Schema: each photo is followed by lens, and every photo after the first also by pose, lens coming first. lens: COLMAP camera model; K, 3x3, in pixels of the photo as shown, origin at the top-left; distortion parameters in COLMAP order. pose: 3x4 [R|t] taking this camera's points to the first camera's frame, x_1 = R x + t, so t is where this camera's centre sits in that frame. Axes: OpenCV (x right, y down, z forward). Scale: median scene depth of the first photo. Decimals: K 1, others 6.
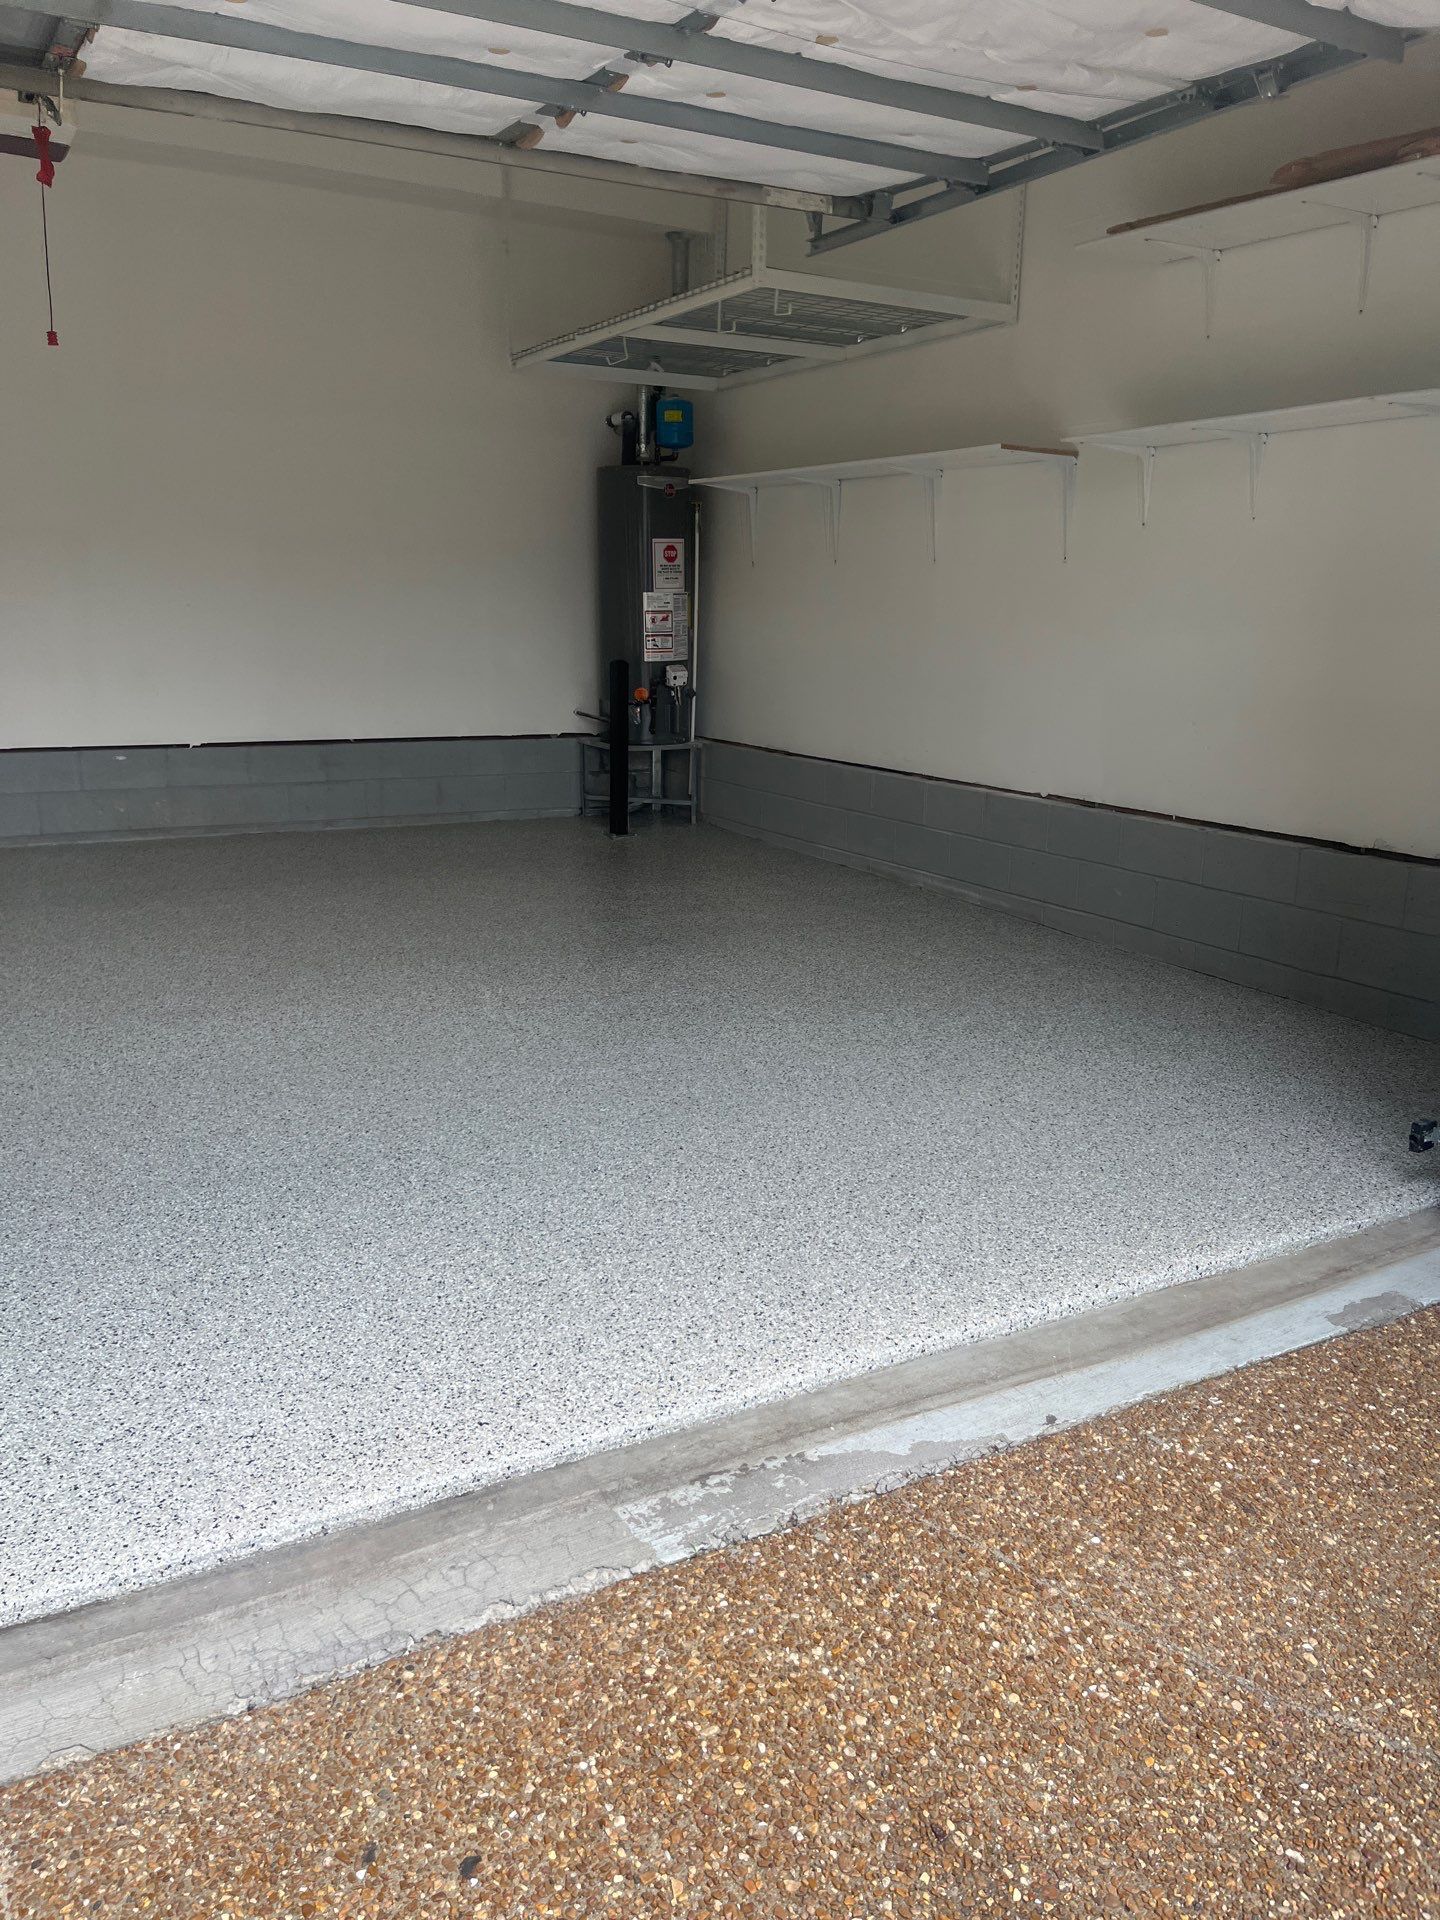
lens RADIAL K [[1448.9, 0, 728.7], [0, 1448.9, 961.7], [0, 0, 1]] dist [0.054387, -0.089469]
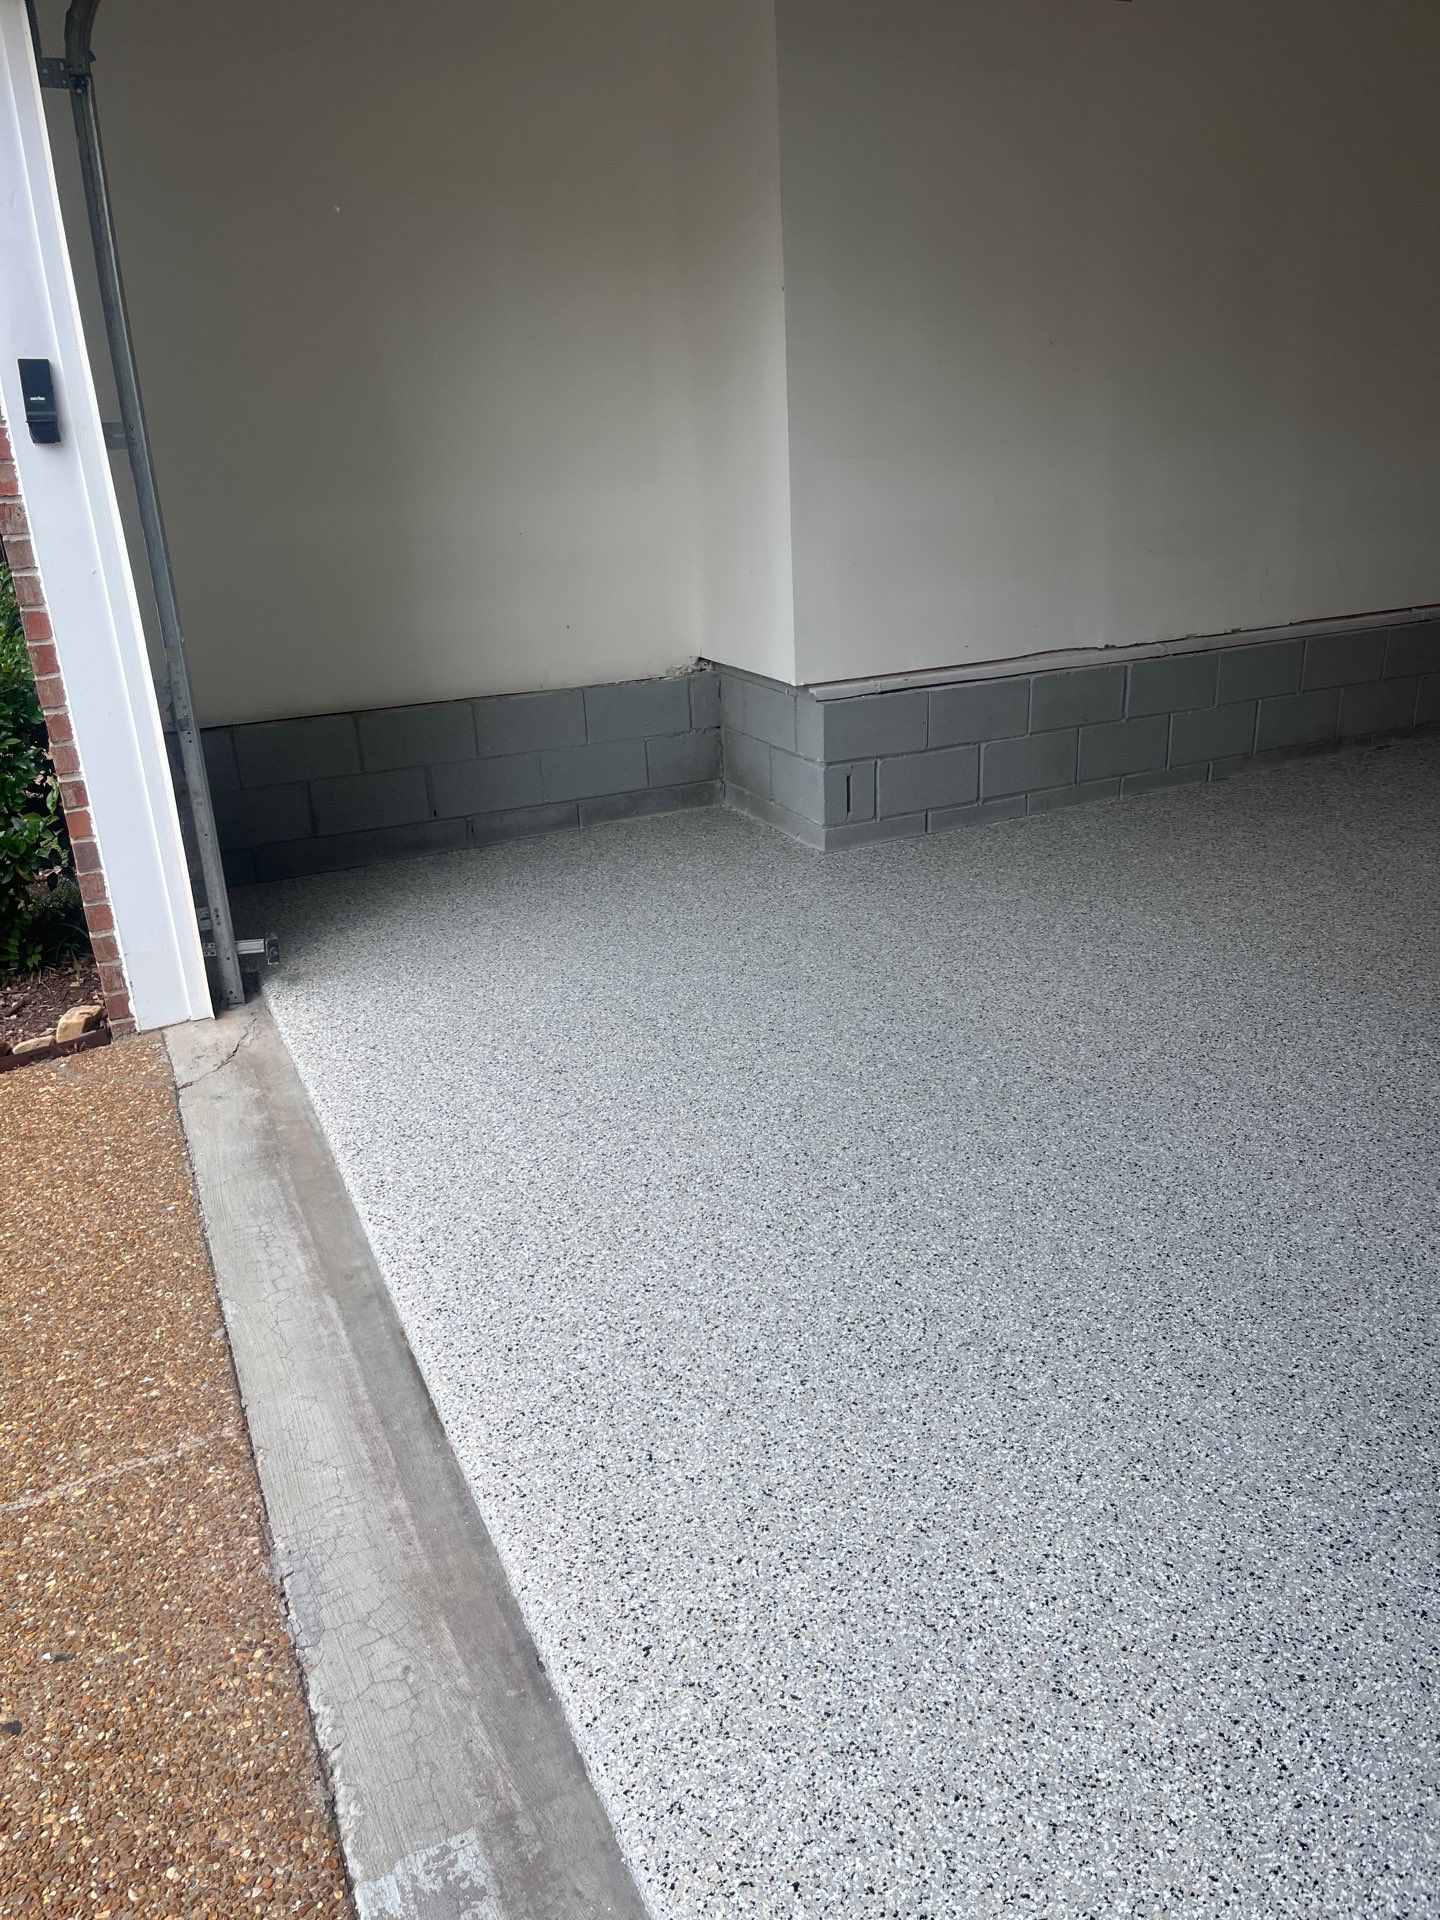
lens RADIAL K [[1455.0, 0, 721.0], [0, 1455.0, 976.8], [0, 0, 1]] dist [0.066824, -0.106638]
pose [[-0.105511, 0.340920, -0.934152, 0.158128], [-0.189594, 0.915268, 0.355443, -0.107658], [0.976177, 0.214613, -0.031934, 0.361343]]
